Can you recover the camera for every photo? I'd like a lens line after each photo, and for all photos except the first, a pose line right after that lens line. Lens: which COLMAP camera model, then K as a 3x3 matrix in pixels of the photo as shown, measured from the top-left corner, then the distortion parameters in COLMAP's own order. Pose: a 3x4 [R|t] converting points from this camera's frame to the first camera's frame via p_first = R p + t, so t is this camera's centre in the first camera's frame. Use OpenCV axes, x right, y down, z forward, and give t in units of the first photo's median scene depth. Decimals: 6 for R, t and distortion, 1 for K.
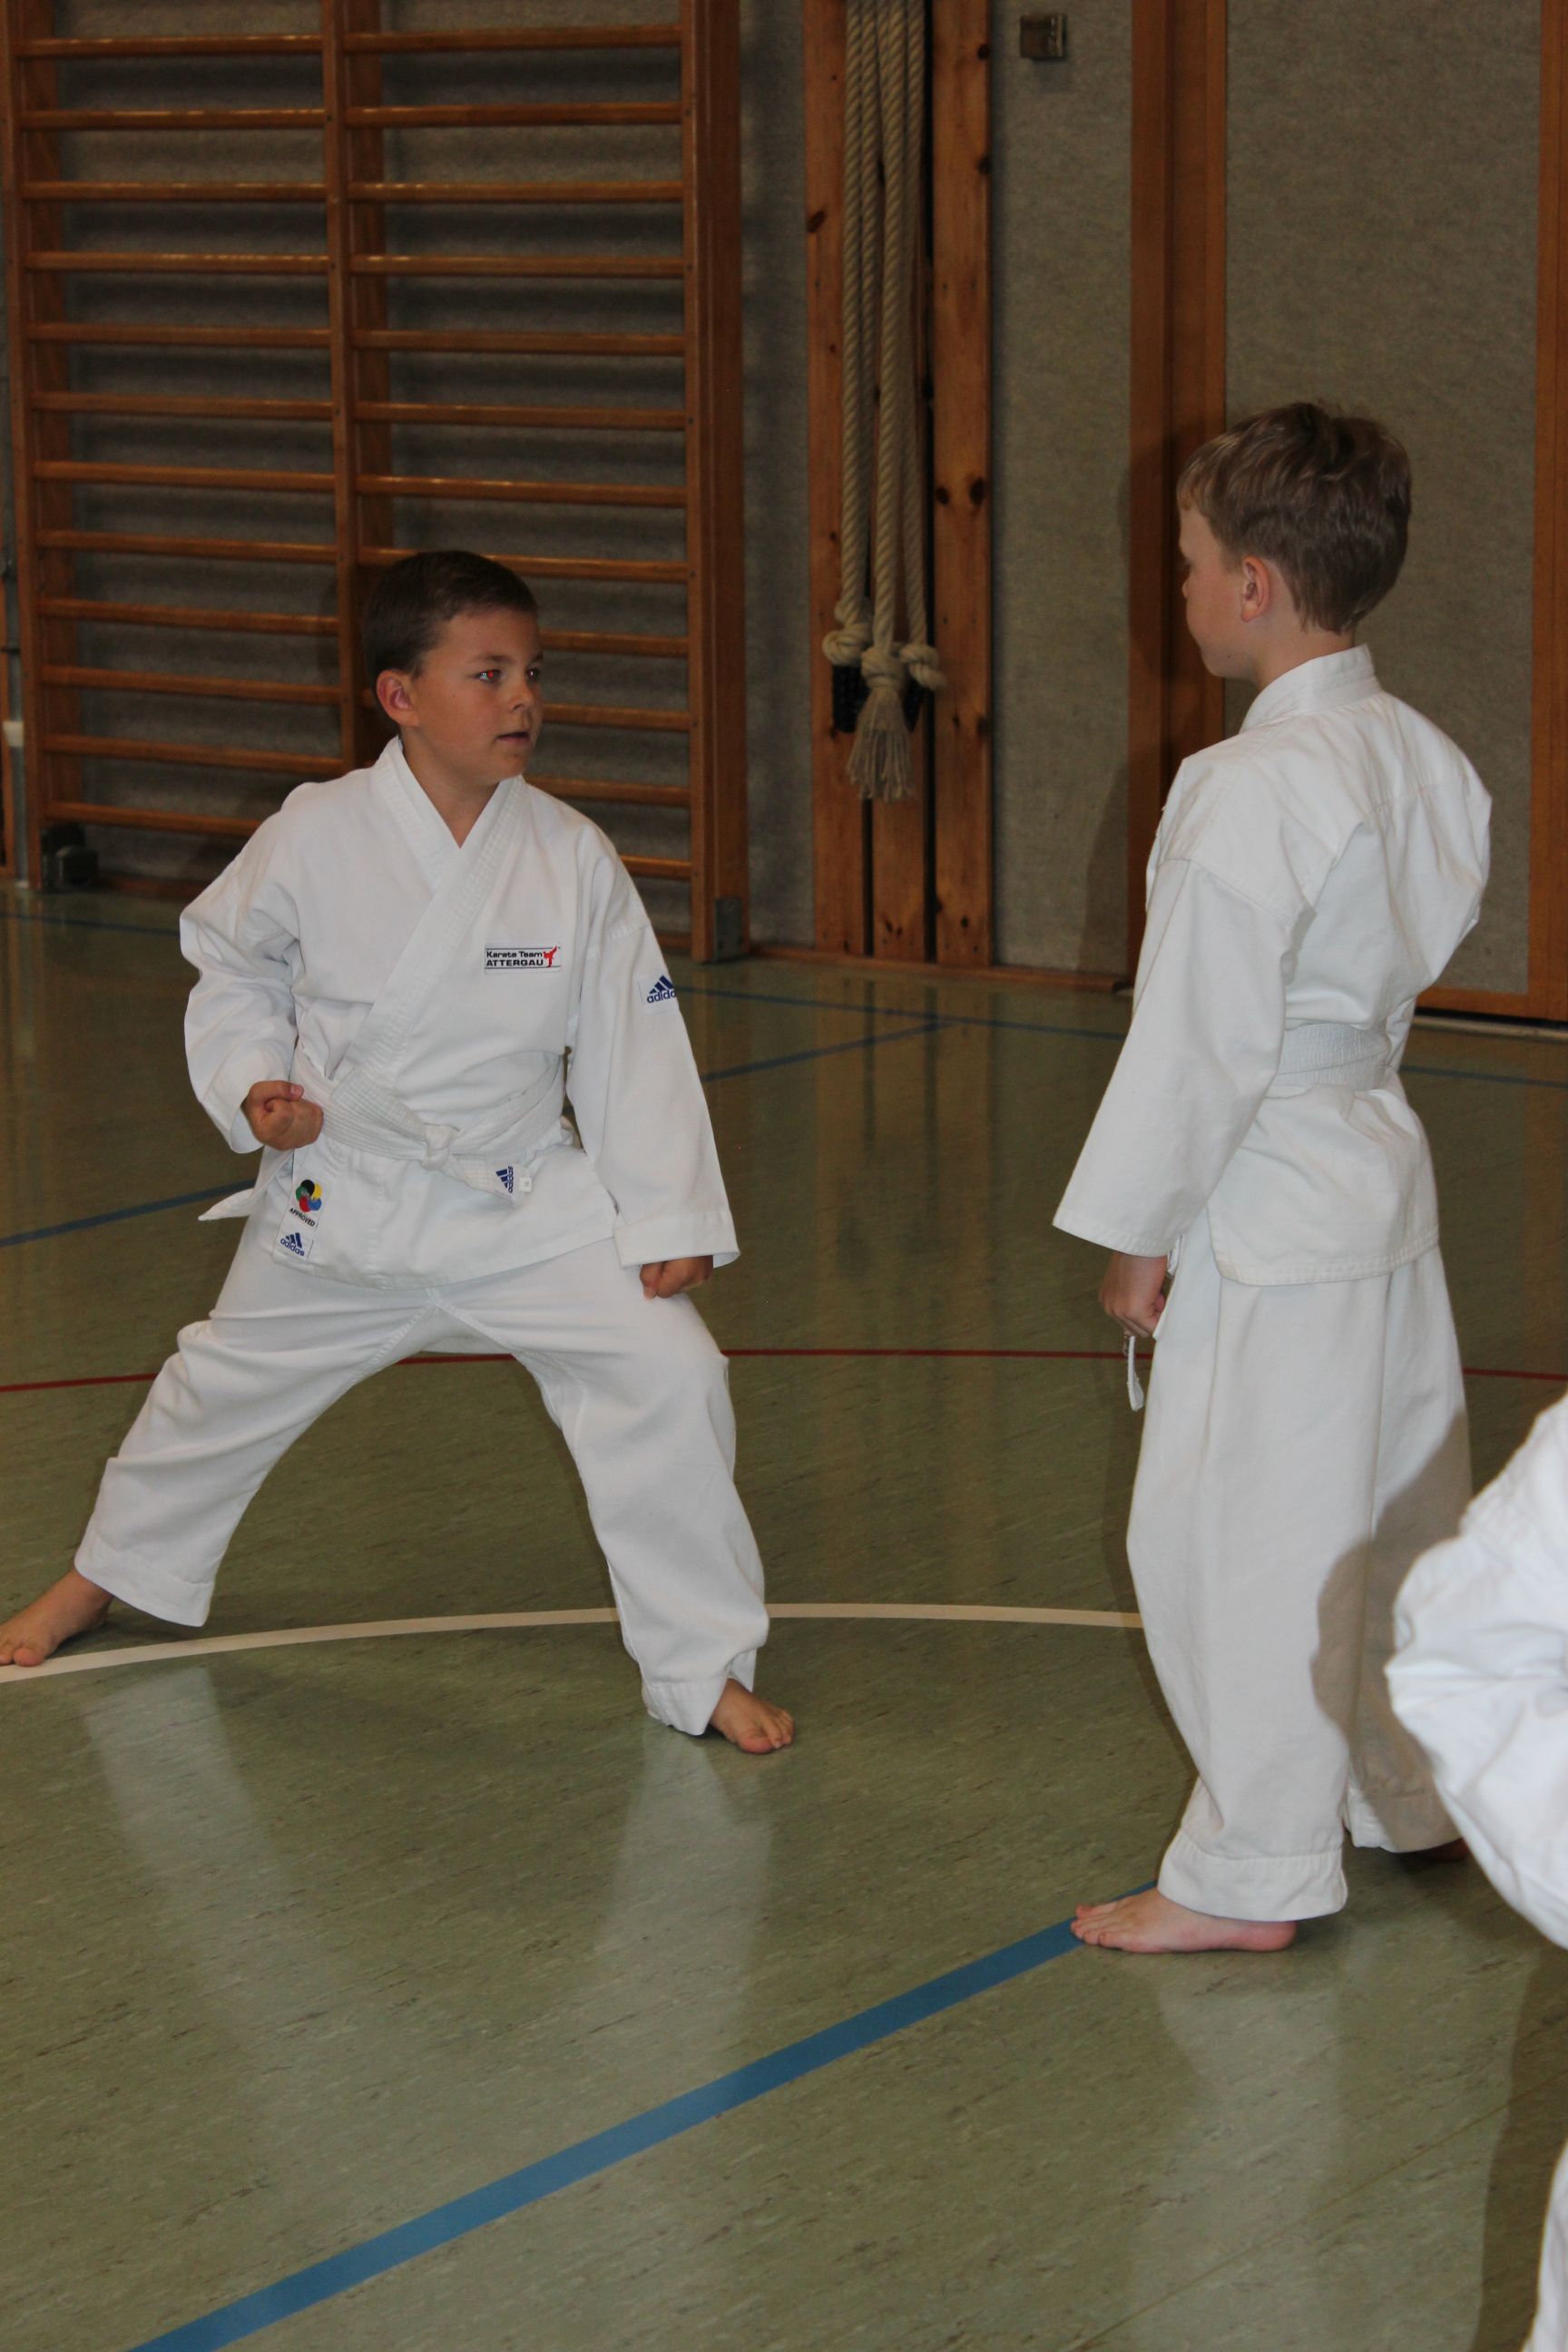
lens RADIAL K [[5521.8, 0, 751.5], [0, 5521.8, 1130.6], [0, 0, 1]] dist [0.077172, 0.000000]
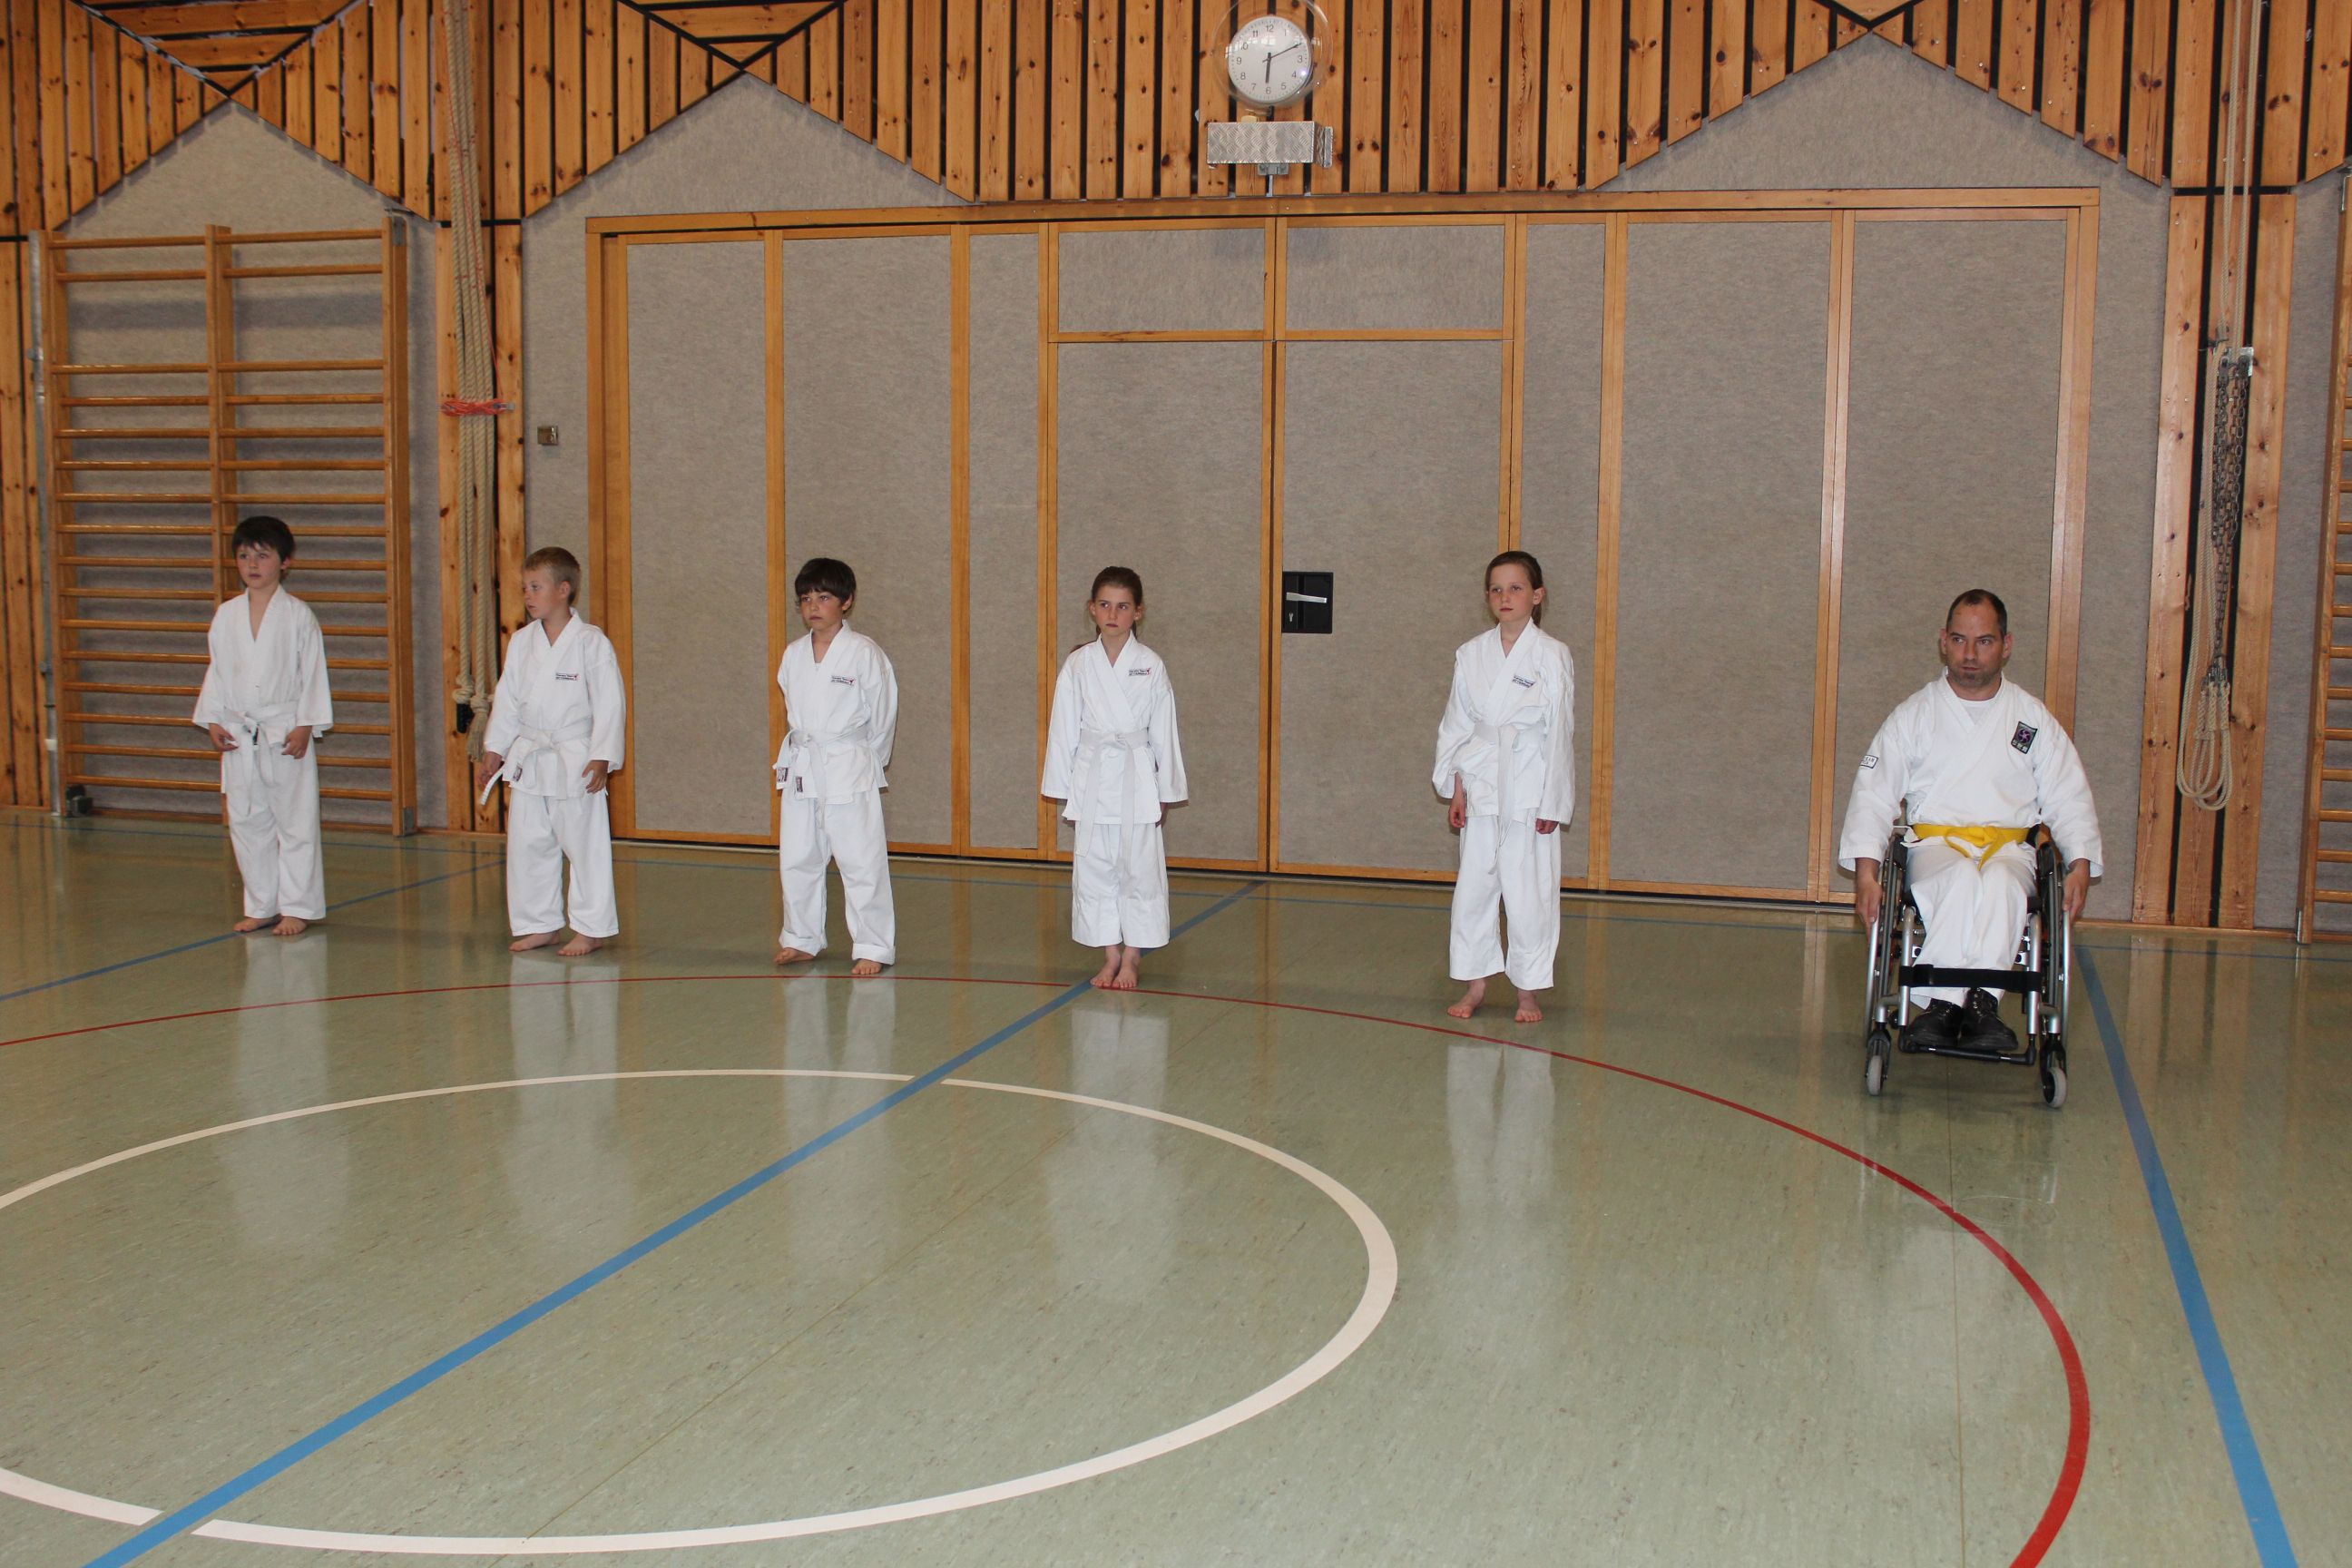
lens RADIAL K [[2527.9, 0, 1157.4], [0, 2527.9, 758.7], [0, 0, 1]] dist [-0.081091, 0.000000]
pose [[0.934278, -0.022150, 0.355857, -0.085645], [0.046895, 0.997032, -0.061062, 0.015897], [-0.353449, 0.073737, 0.932543, -0.071947]]
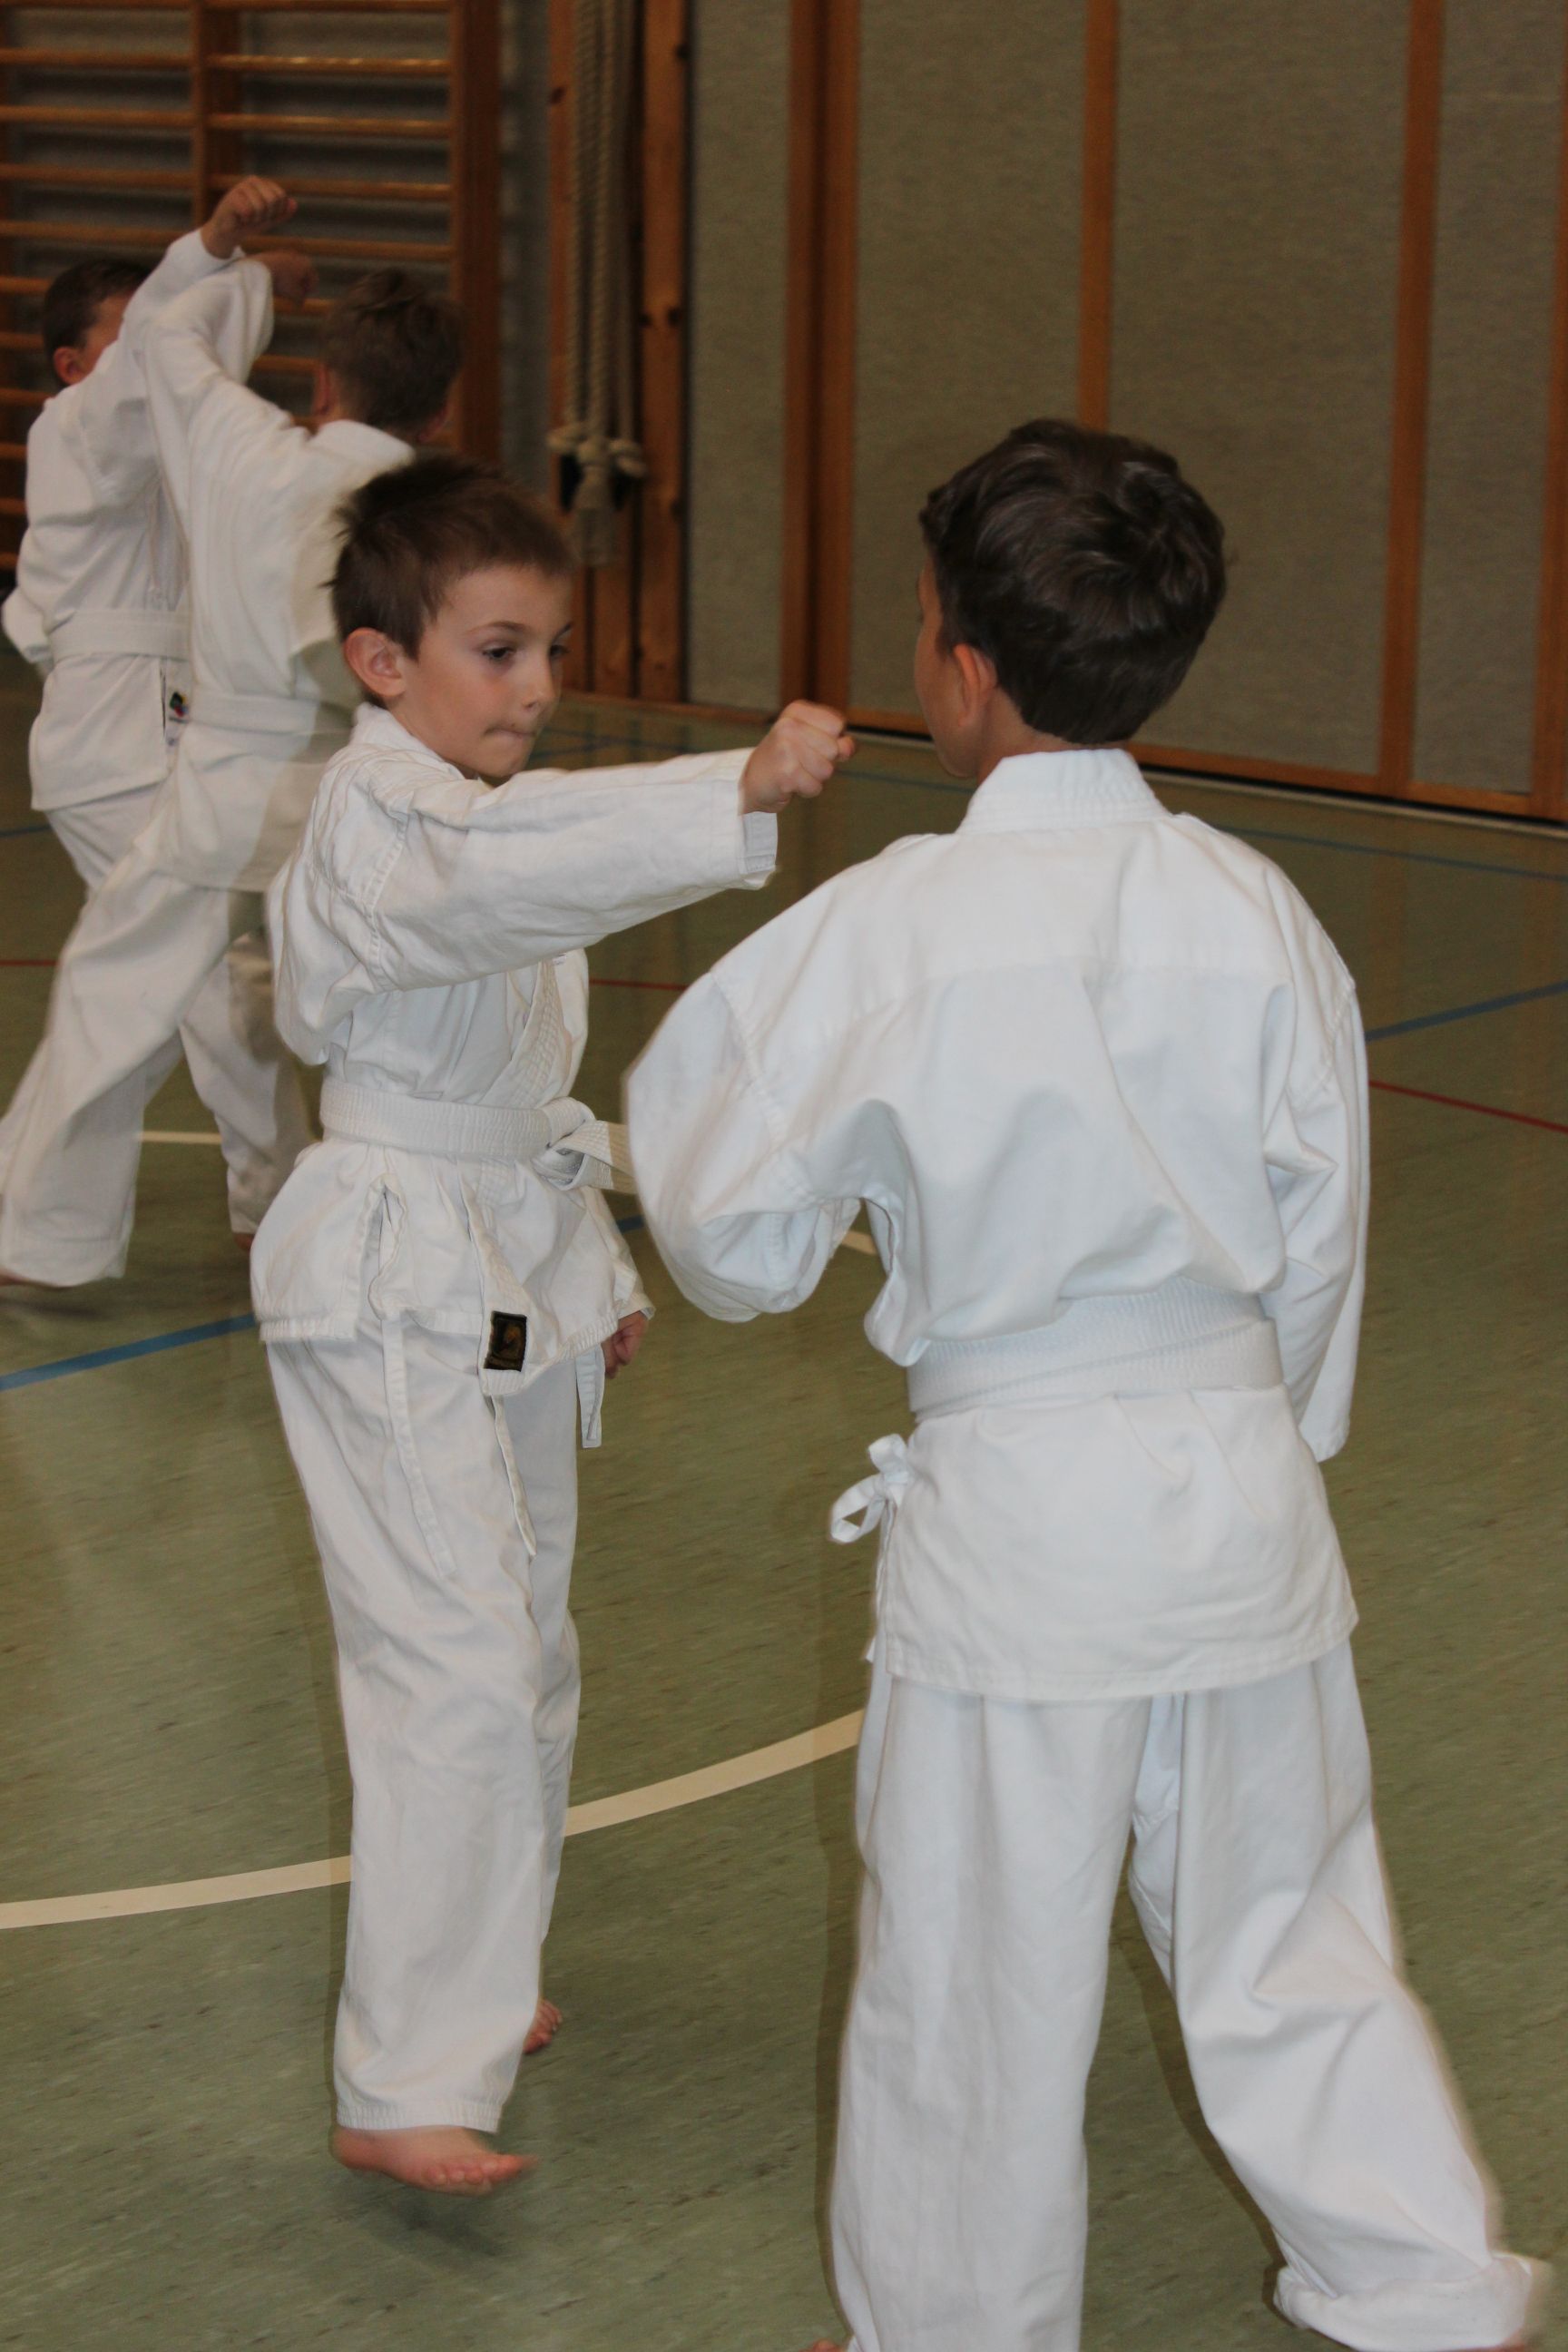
lens RADIAL K [[4726.6, 0, 780.8], [0, 4726.6, 1259.4], [0, 0, 1]] dist [0.047905, 0.000000]
pose [[0.997662, 0.039577, -0.055716, 0.132740], [-0.035396, 0.996620, 0.074131, 0.015693], [0.058461, -0.071986, 0.995691, -0.076580]]
